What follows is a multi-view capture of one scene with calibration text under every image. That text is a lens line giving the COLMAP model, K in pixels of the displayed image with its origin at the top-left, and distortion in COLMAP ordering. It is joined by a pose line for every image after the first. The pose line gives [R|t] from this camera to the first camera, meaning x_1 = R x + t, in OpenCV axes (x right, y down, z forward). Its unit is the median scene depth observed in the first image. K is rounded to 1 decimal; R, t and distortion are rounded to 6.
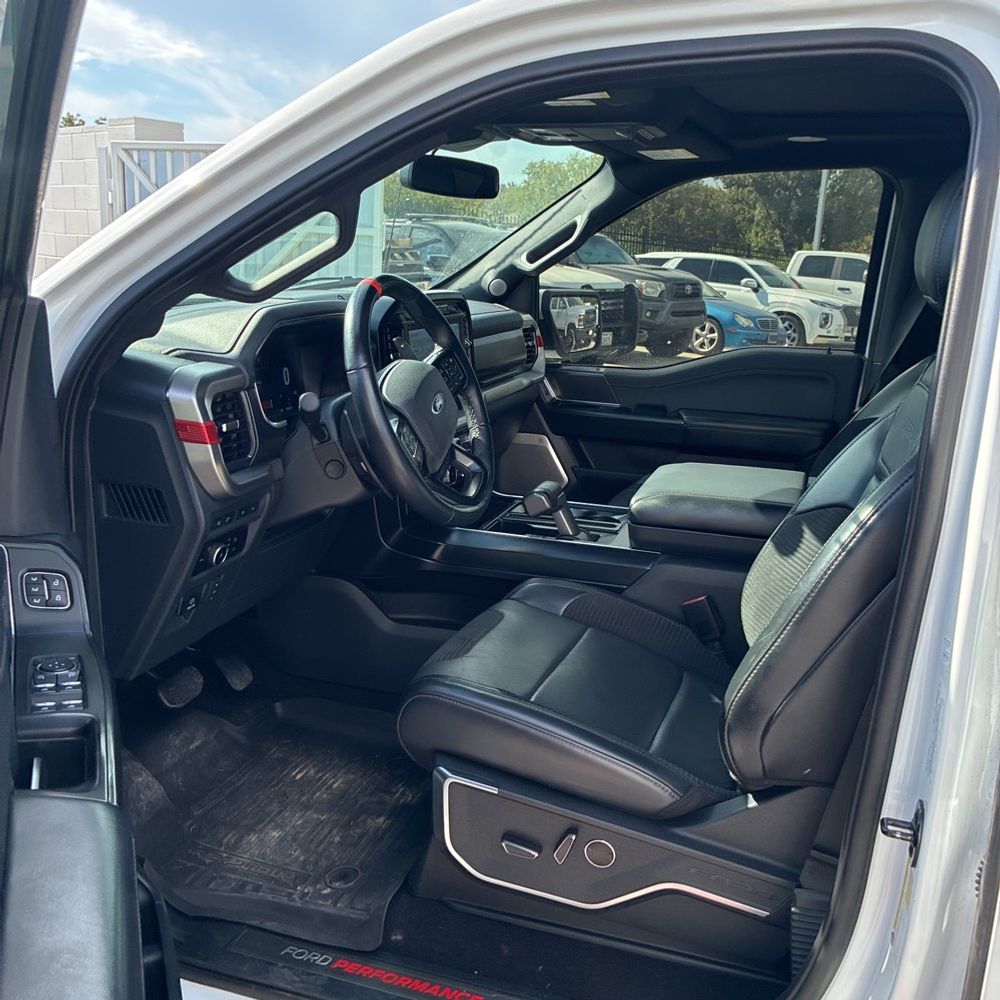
lens RADIAL K [[1016.4, 0, 505.2], [0, 1016.4, 504.2], [0, 0, 1]] dist [0.016645, 0.000000]
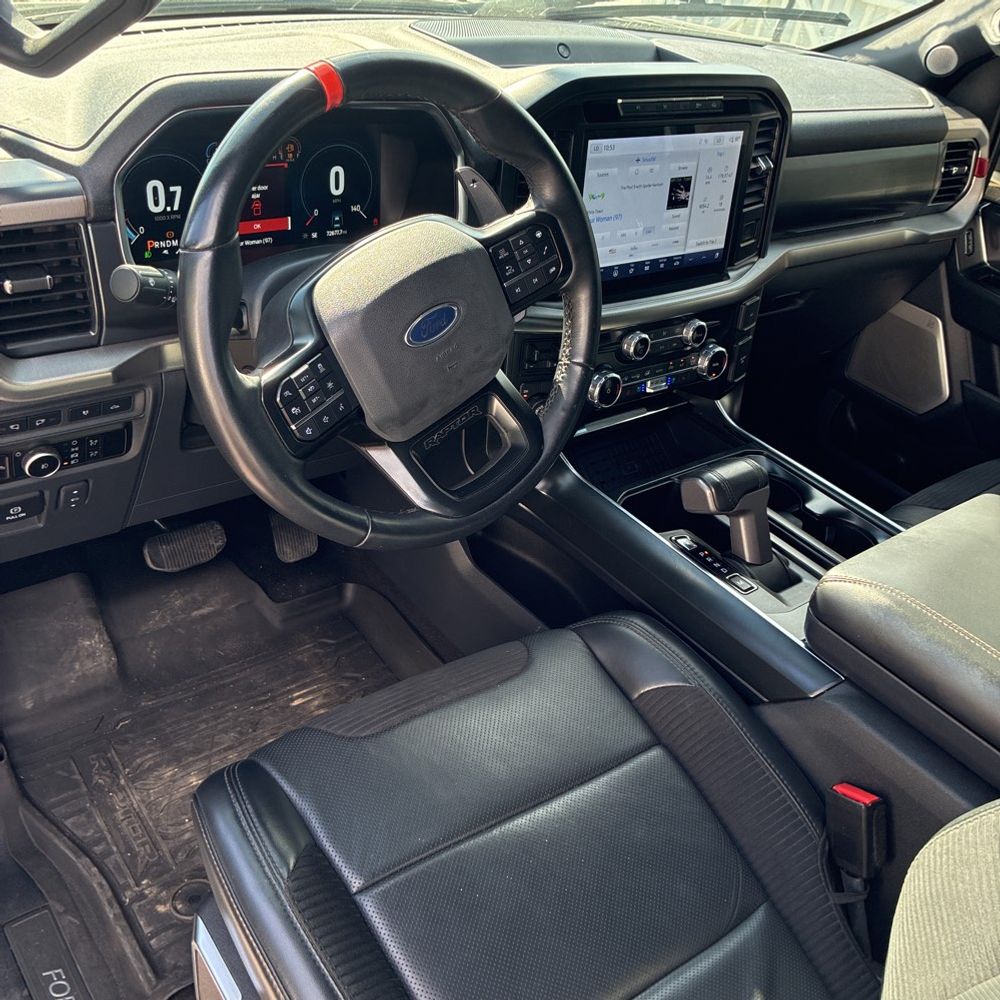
lens RADIAL K [[1016.4, 0, 495.4], [0, 1016.4, 489.5], [0, 0, 1]] dist [0.016645, 0.000000]
pose [[0.819185, 0.378148, -0.431207, 0.139075], [-0.245260, 0.910608, 0.332628, -0.125214], [0.518443, -0.166727, 0.838701, 0.334565]]
